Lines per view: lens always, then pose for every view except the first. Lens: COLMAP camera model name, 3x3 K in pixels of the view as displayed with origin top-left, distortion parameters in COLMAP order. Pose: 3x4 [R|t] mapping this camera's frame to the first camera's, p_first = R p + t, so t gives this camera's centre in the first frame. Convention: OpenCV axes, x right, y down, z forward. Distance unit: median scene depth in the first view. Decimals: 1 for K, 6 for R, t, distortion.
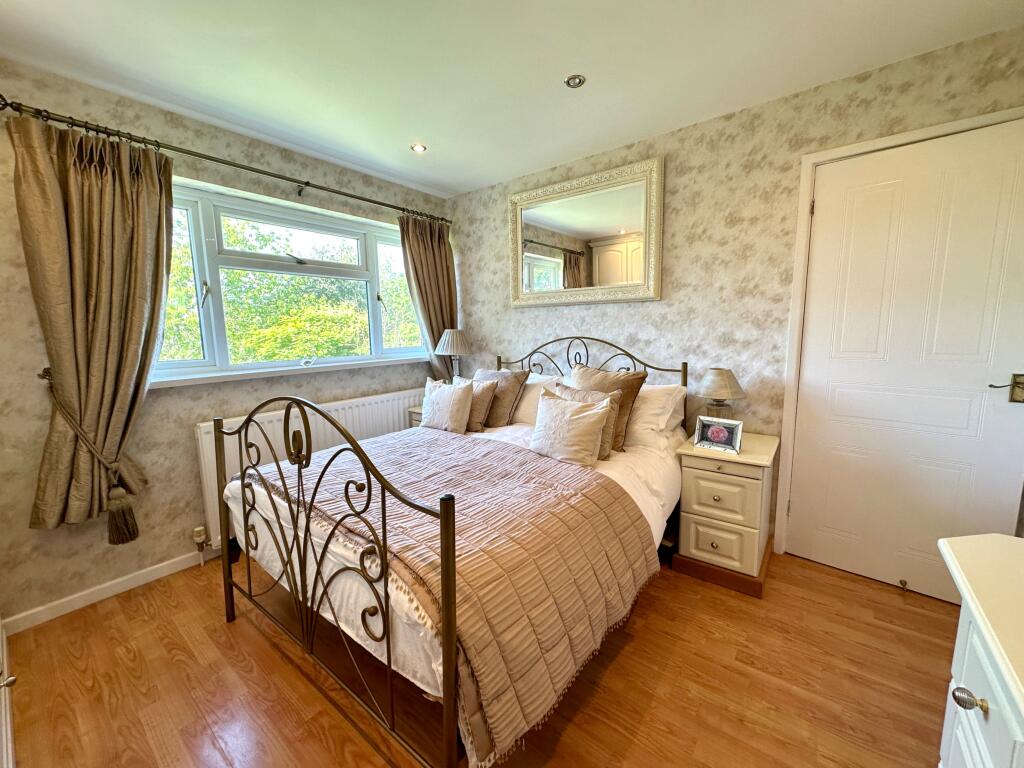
lens RADIAL K [[412.1, 0, 514.9], [0, 412.1, 382.4], [0, 0, 1]] dist [-0.000559, 0.000147]
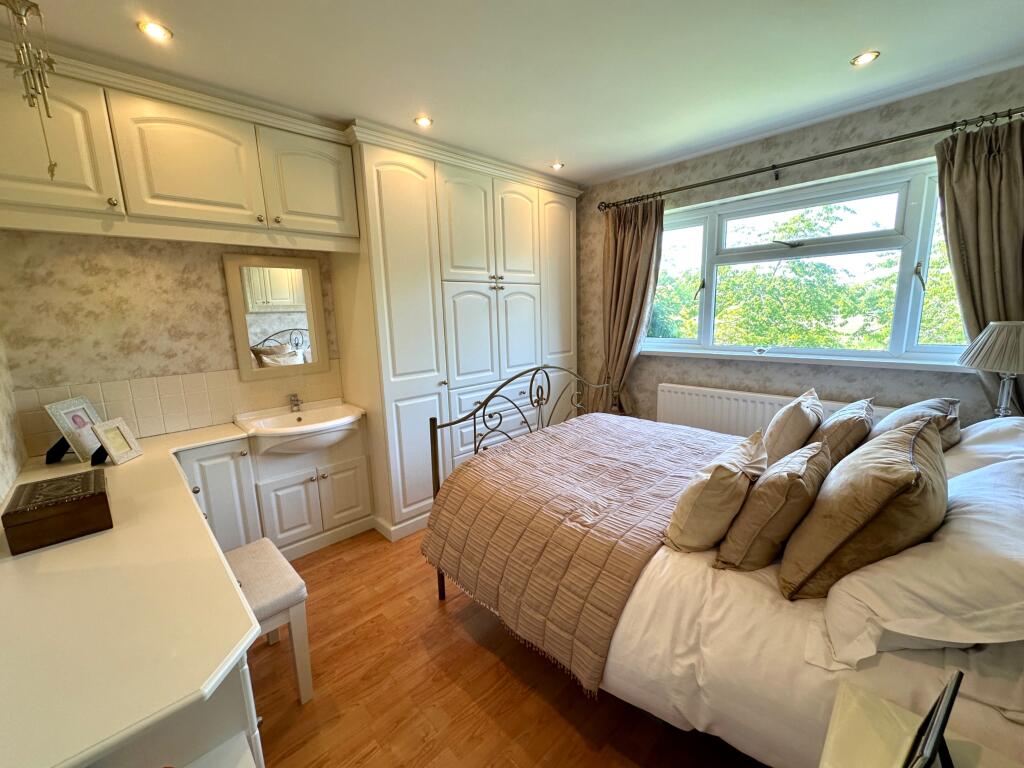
lens RADIAL K [[405.4, 0, 512.0], [0, 405.4, 384.0], [0, 0, 1]] dist [0.007396, -0.000045]
pose [[-0.135548, 0.197711, -0.970843, 0.702960], [-0.100939, 0.972033, 0.212046, -0.148009], [0.985615, 0.126739, -0.111801, 0.651234]]
